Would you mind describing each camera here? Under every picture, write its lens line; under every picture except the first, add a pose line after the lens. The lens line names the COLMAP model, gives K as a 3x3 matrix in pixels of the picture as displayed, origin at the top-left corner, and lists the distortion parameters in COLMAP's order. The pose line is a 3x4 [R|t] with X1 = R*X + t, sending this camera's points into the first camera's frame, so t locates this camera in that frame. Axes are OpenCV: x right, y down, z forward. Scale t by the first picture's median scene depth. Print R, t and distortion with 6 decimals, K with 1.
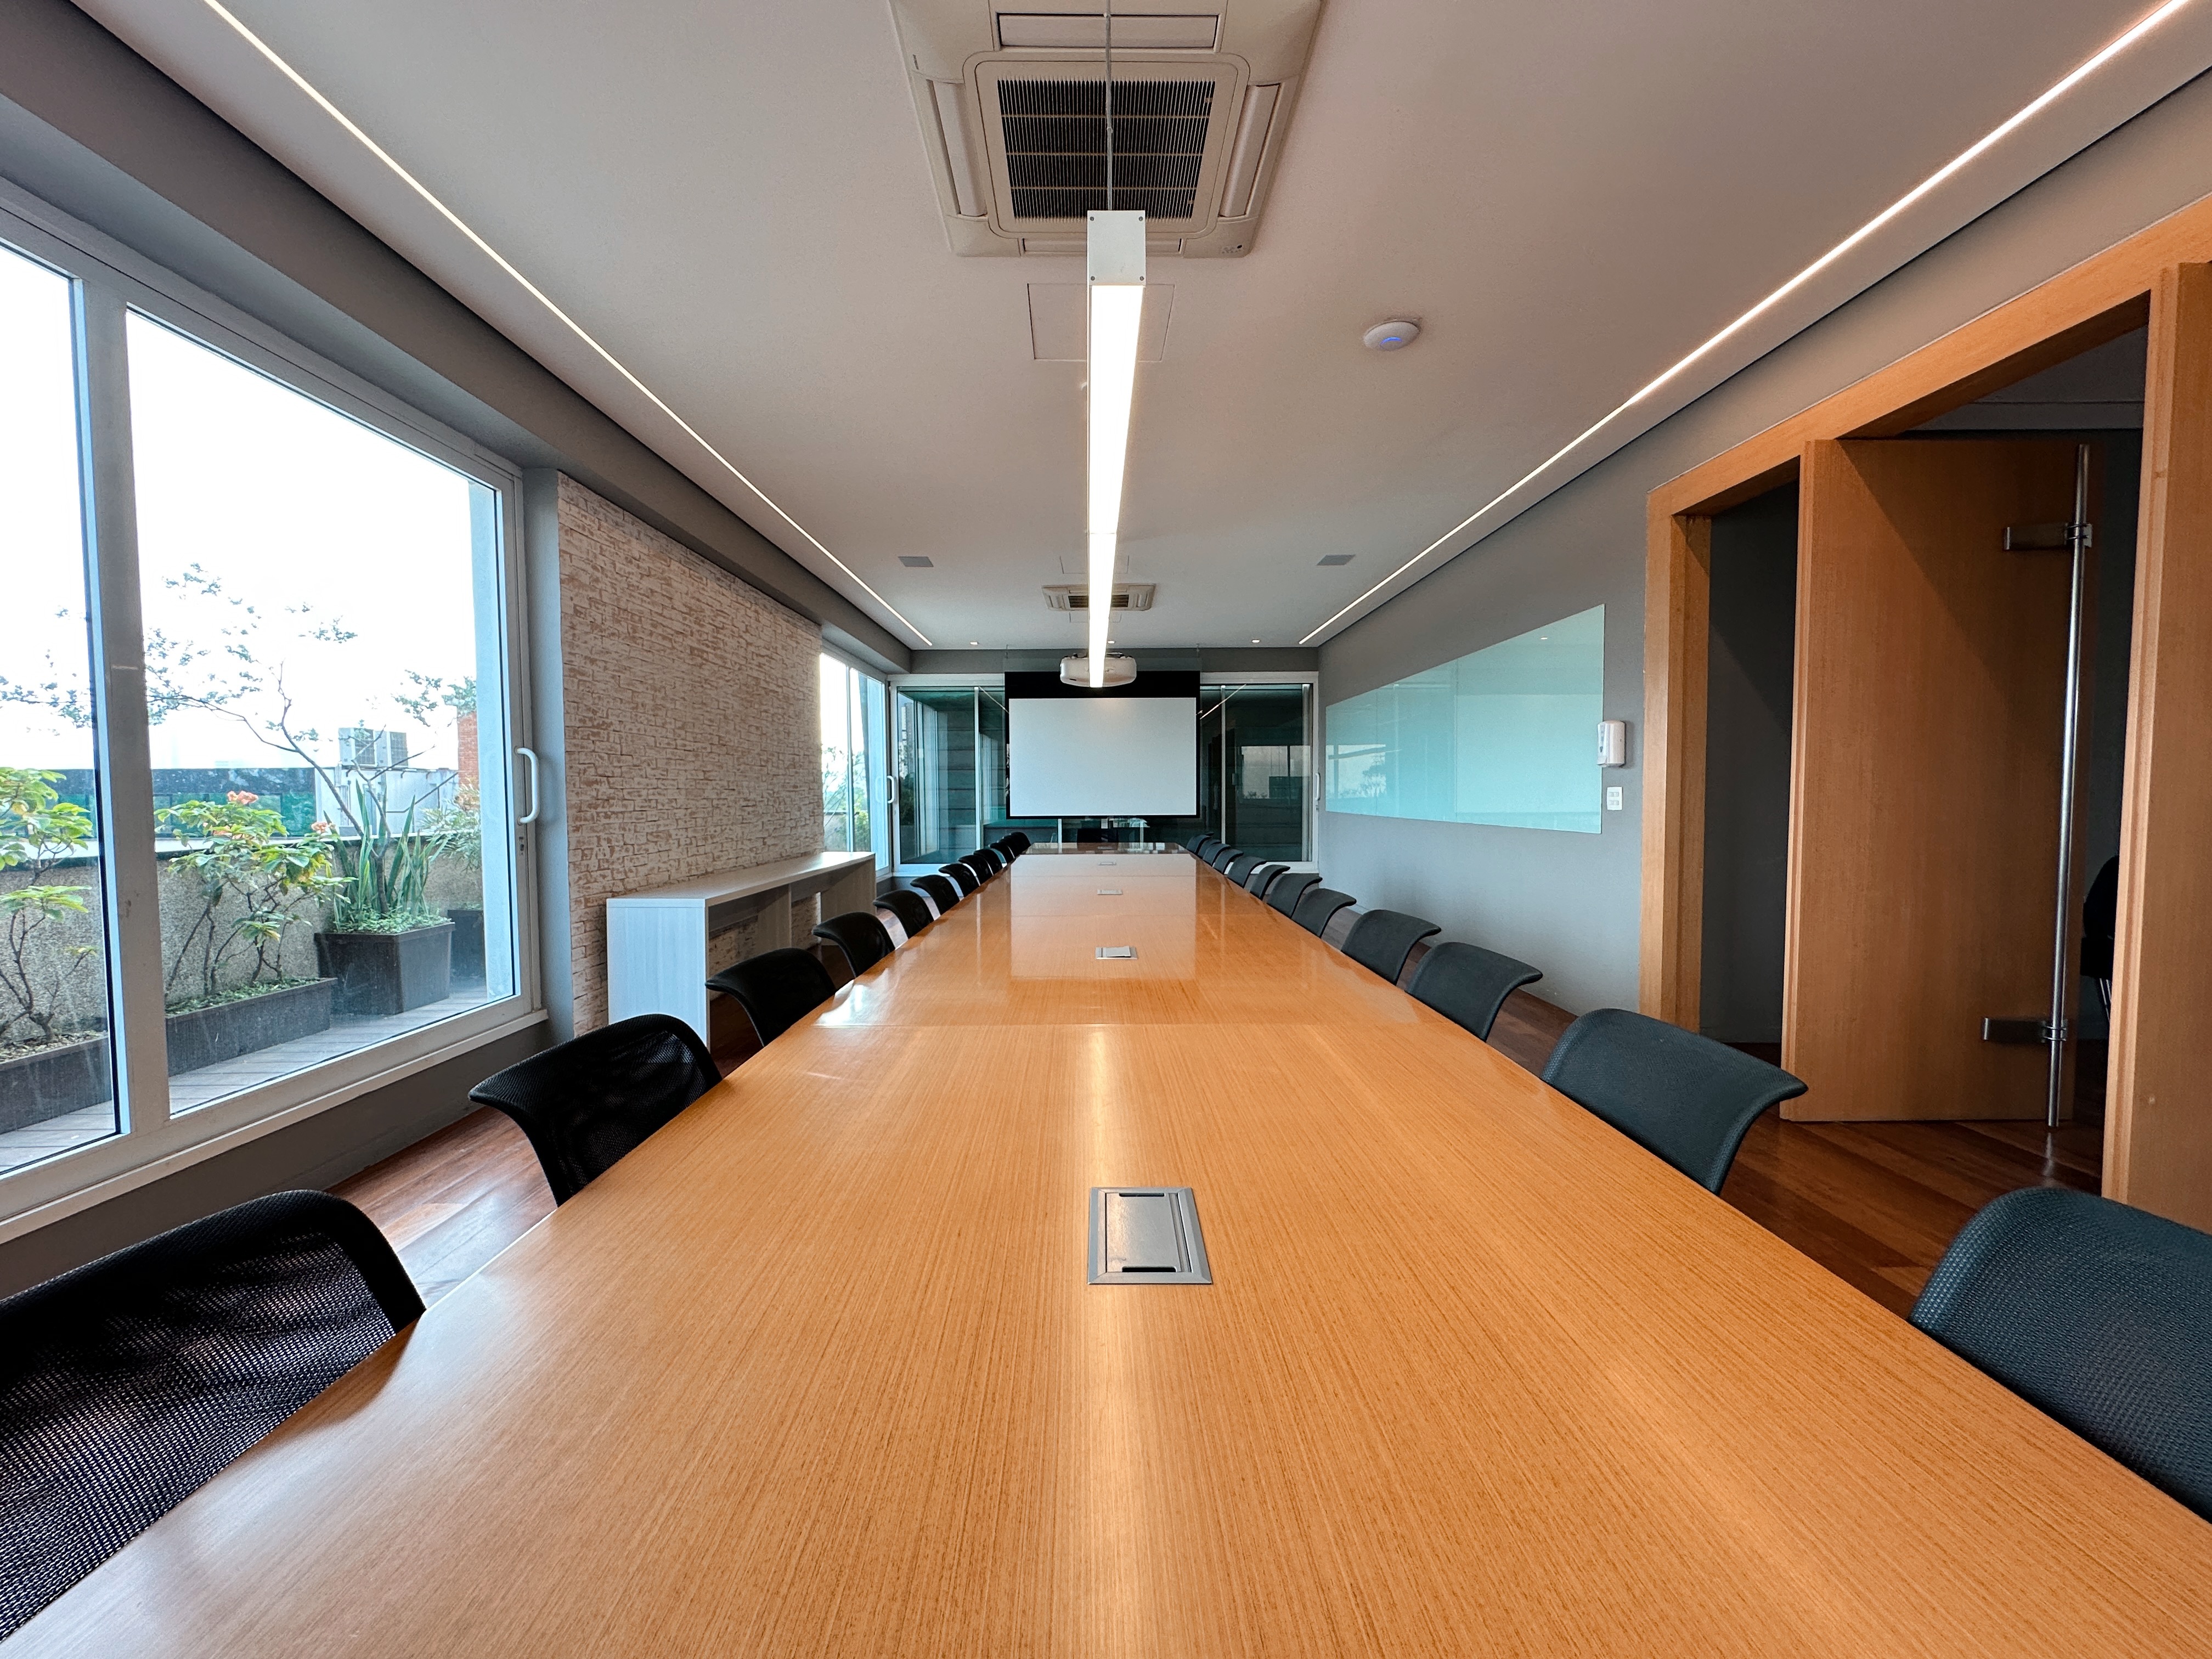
lens RADIAL K [[883.3, 0, 1104.5], [0, 883.3, 831.1], [0, 0, 1]] dist [0.000099, 0.000000]
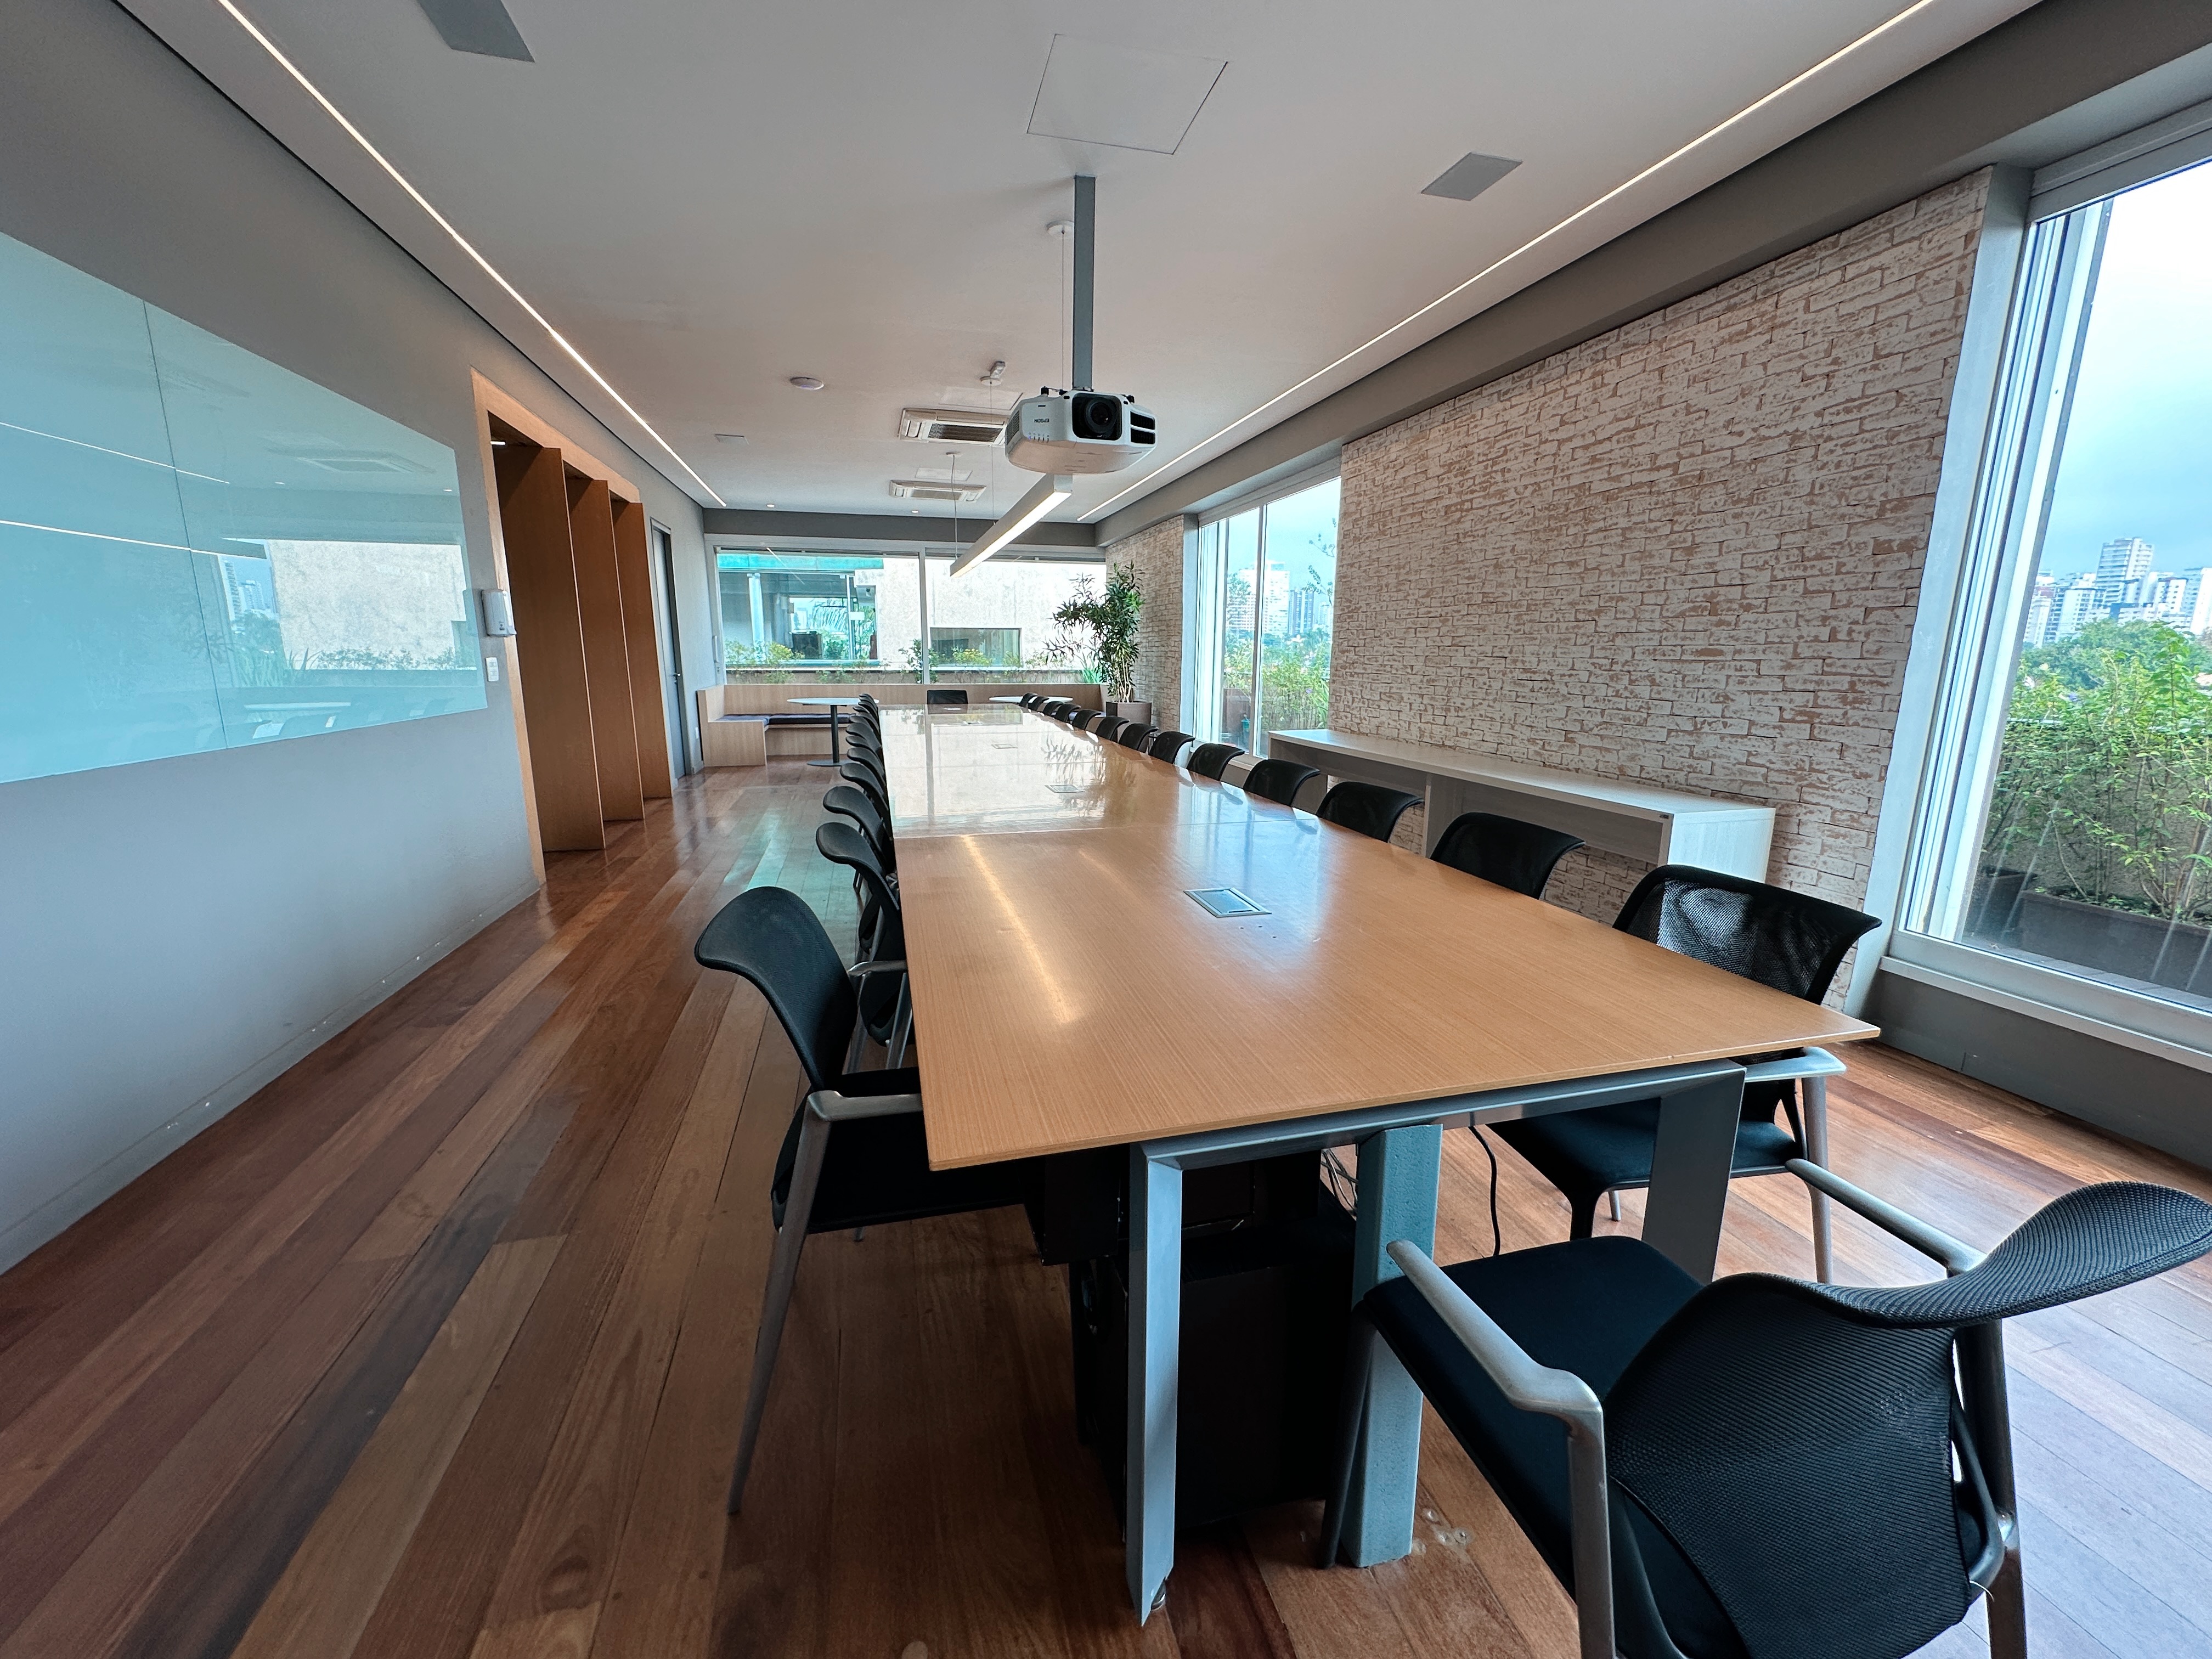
lens RADIAL K [[883.3, 0, 1106.3], [0, 883.3, 830.7], [0, 0, 1]] dist [0.000099, 0.000000]
pose [[-0.969471, 0.051237, -0.239793, 0.171940], [-0.008643, 0.970177, 0.242242, -0.114995], [0.245053, 0.236919, -0.940116, 2.296981]]
